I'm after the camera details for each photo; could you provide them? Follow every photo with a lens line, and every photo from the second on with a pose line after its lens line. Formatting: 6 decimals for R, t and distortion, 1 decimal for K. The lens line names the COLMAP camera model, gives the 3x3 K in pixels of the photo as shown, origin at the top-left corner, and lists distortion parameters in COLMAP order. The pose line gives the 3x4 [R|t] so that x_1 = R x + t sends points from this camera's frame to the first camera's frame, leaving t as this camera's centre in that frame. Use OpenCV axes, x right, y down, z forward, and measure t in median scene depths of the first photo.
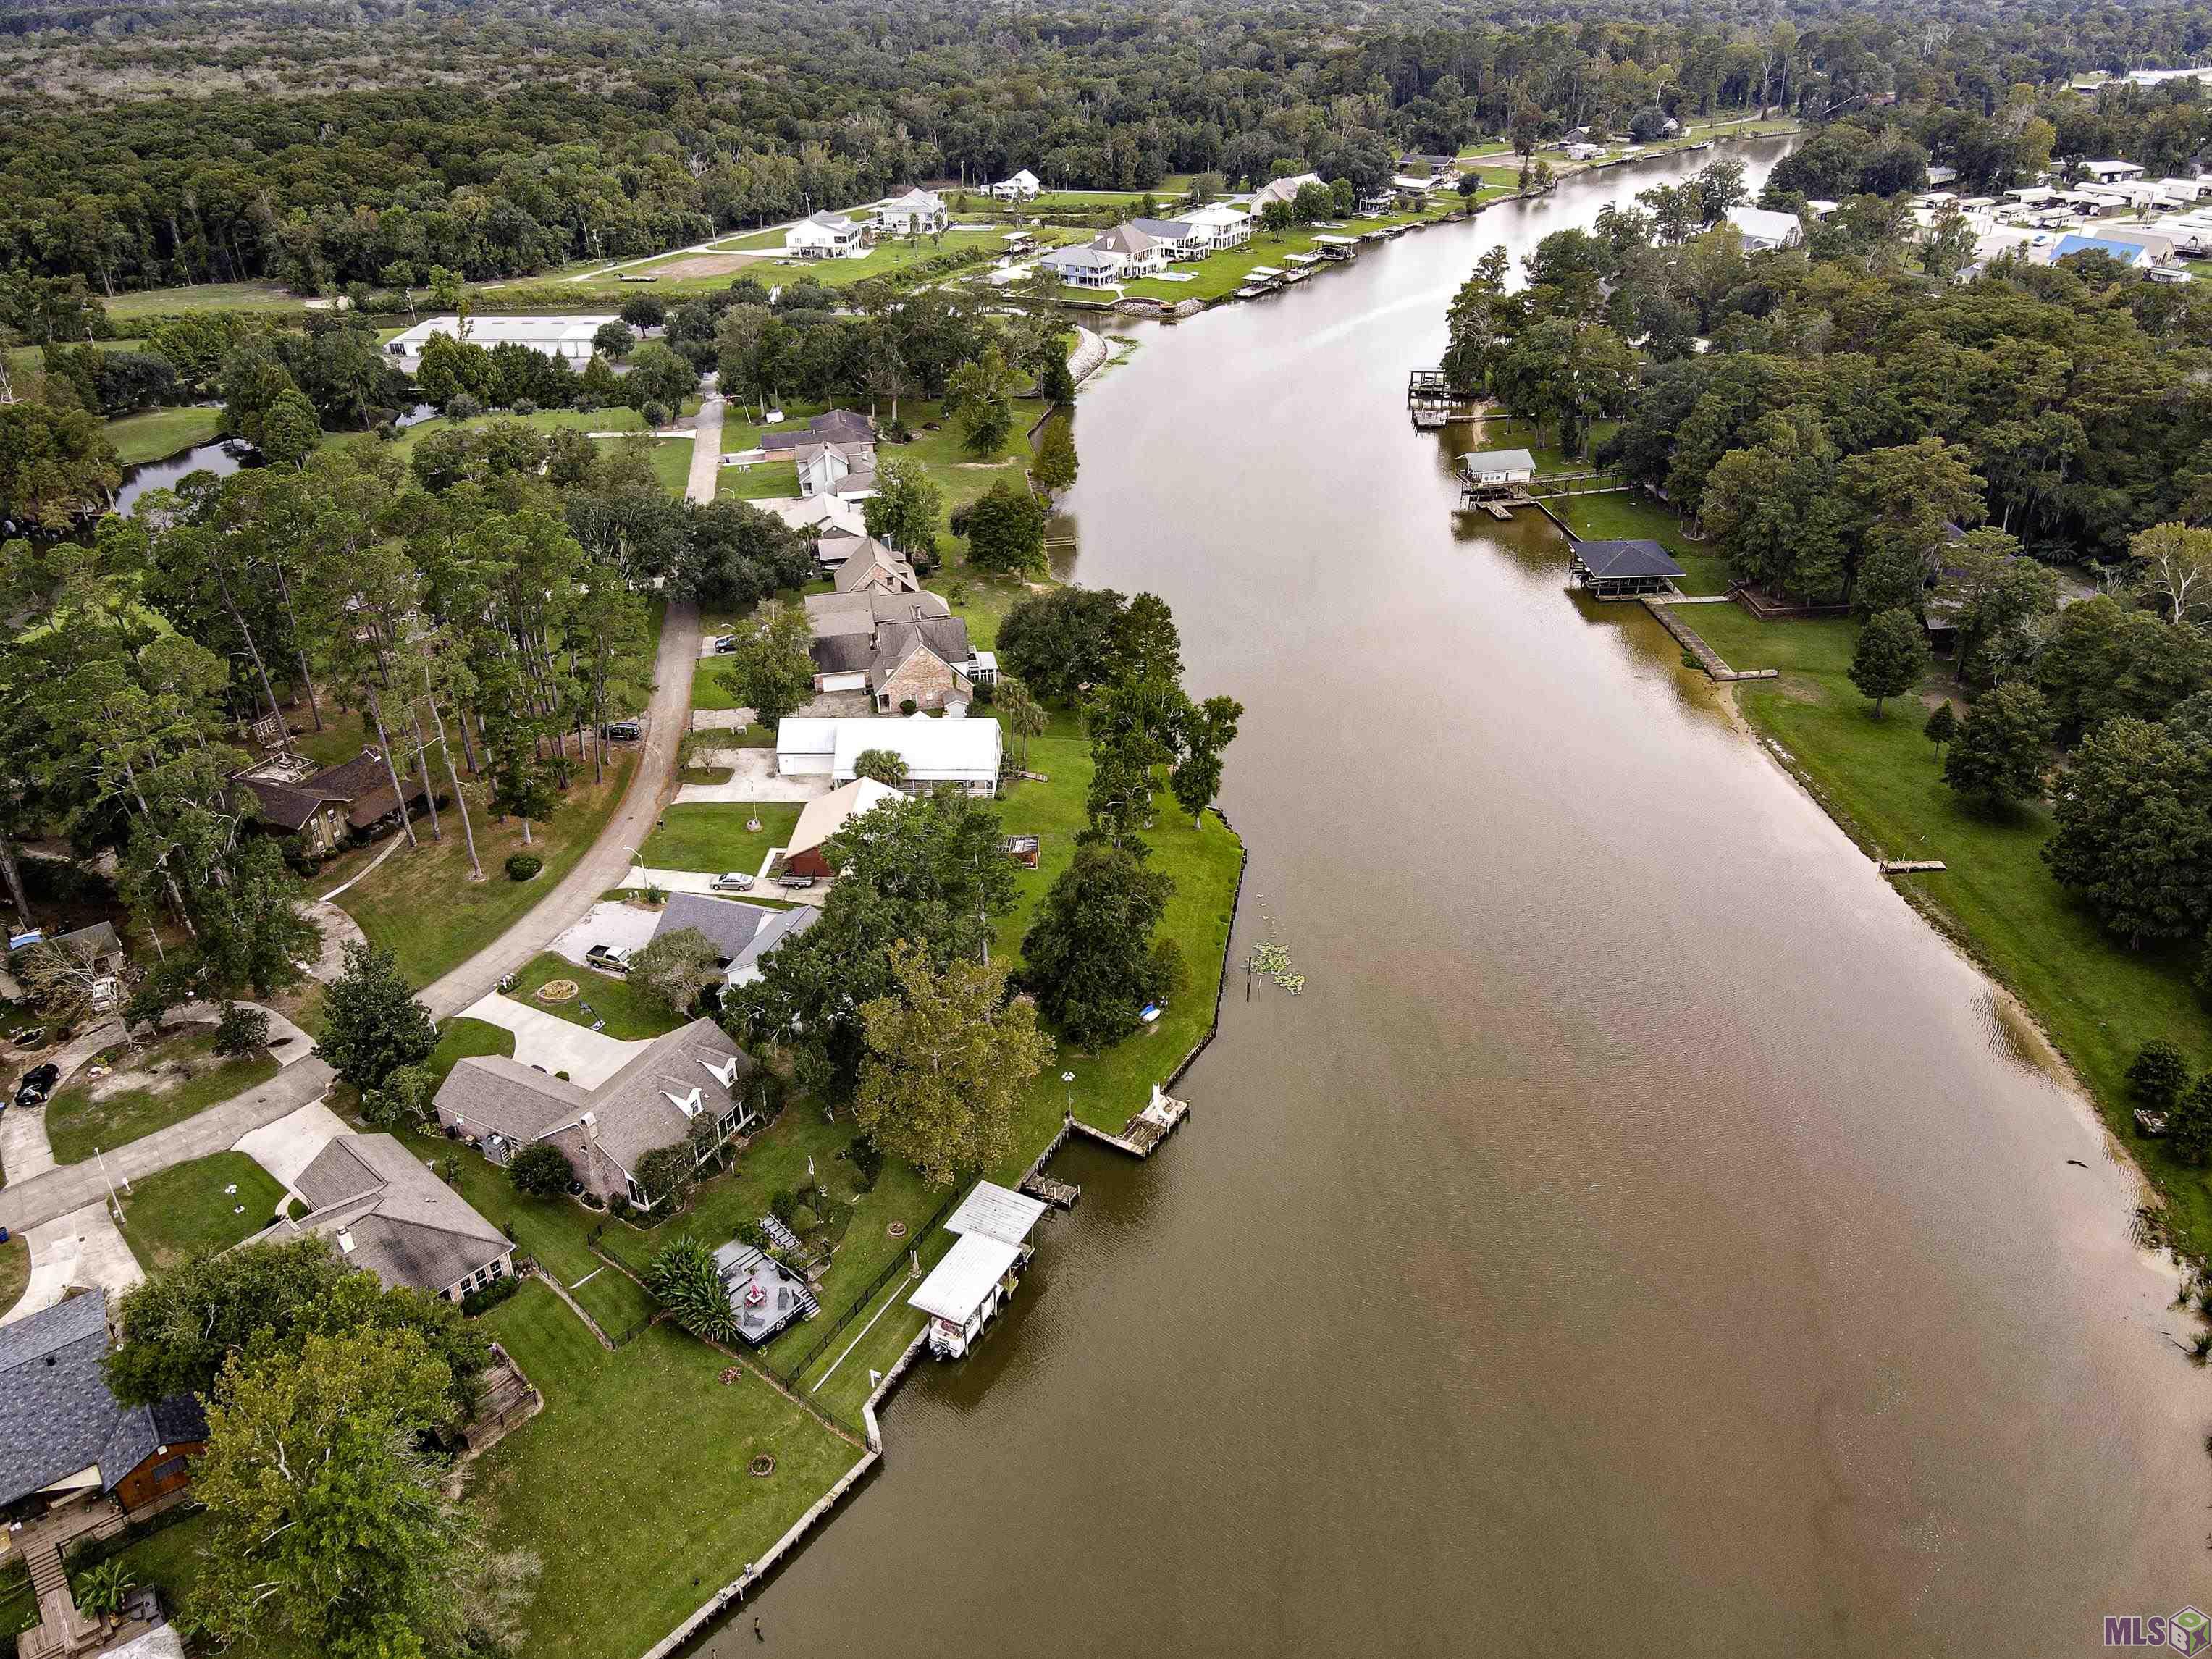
lens RADIAL K [[1619.9, 0, 1106.0], [0, 1619.9, 829.5], [0, 0, 1]] dist [-0.001814, 0.037535]
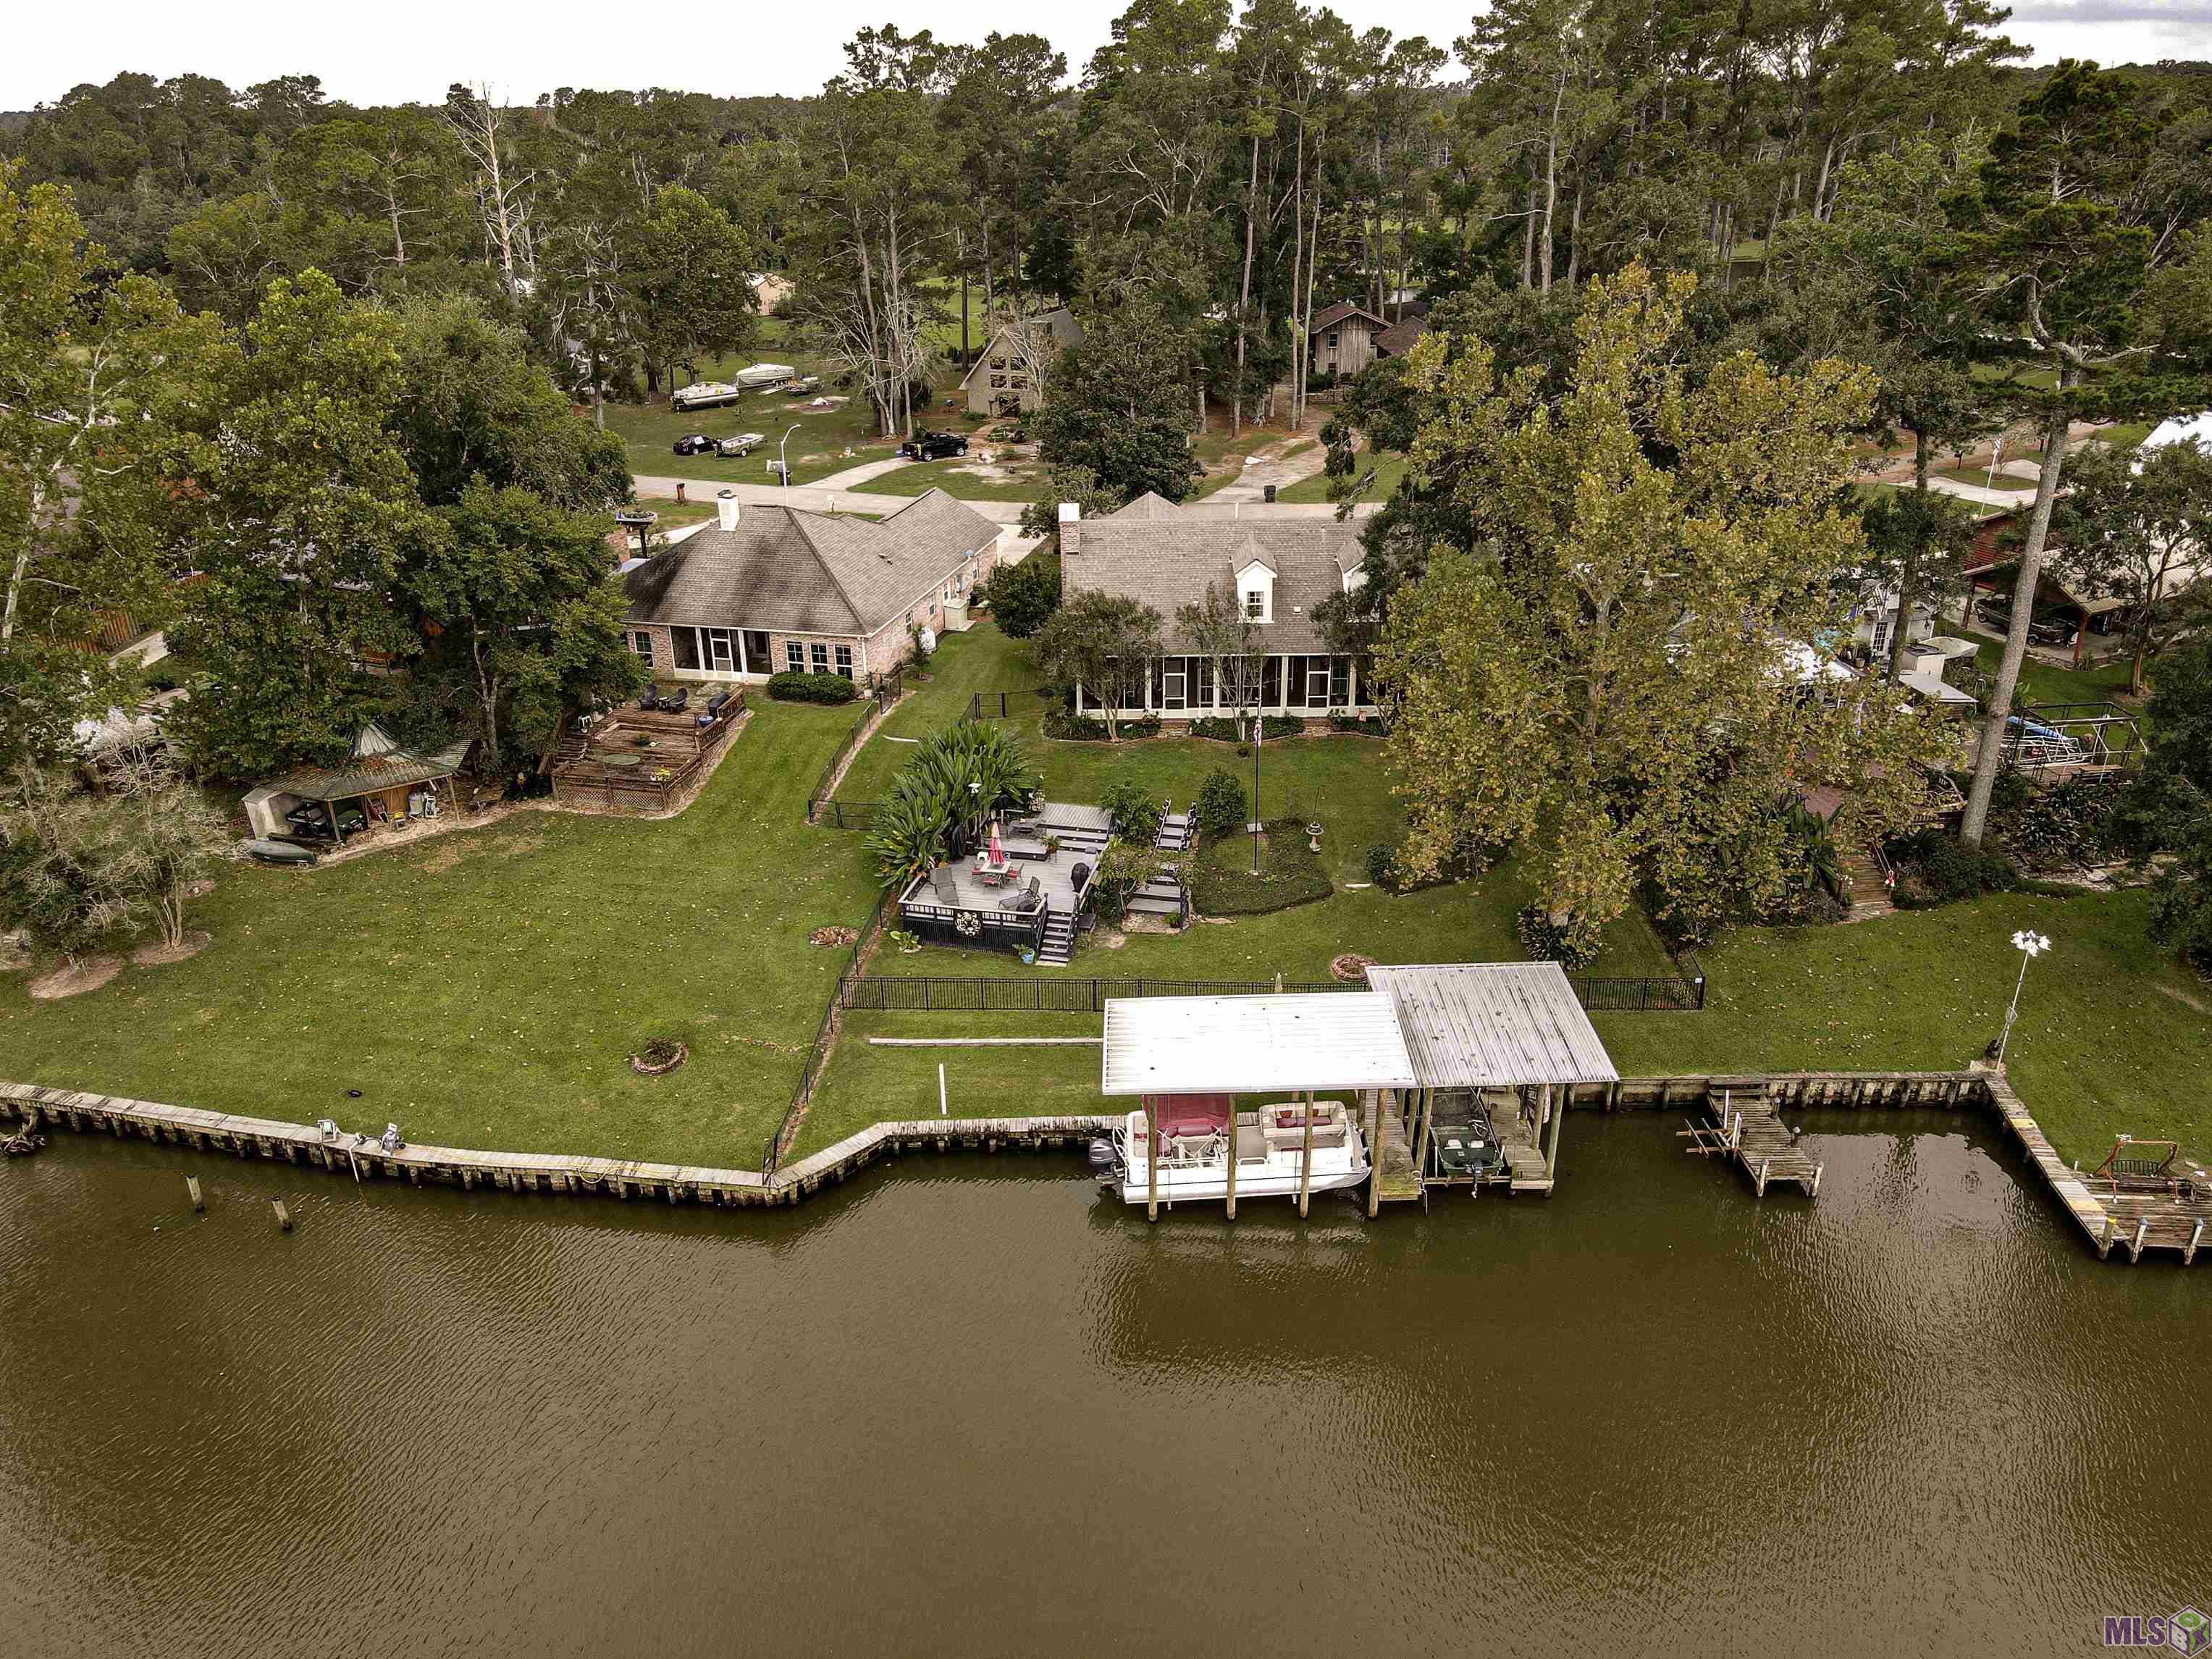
lens RADIAL K [[1619.9, 0, 1106.0], [0, 1619.9, 829.5], [0, 0, 1]] dist [-0.001814, 0.037535]
pose [[0.456882, 0.368880, -0.809436, 0.181092], [-0.428712, 0.888619, 0.162982, 0.183453], [0.779400, 0.272551, 0.564137, 0.741656]]
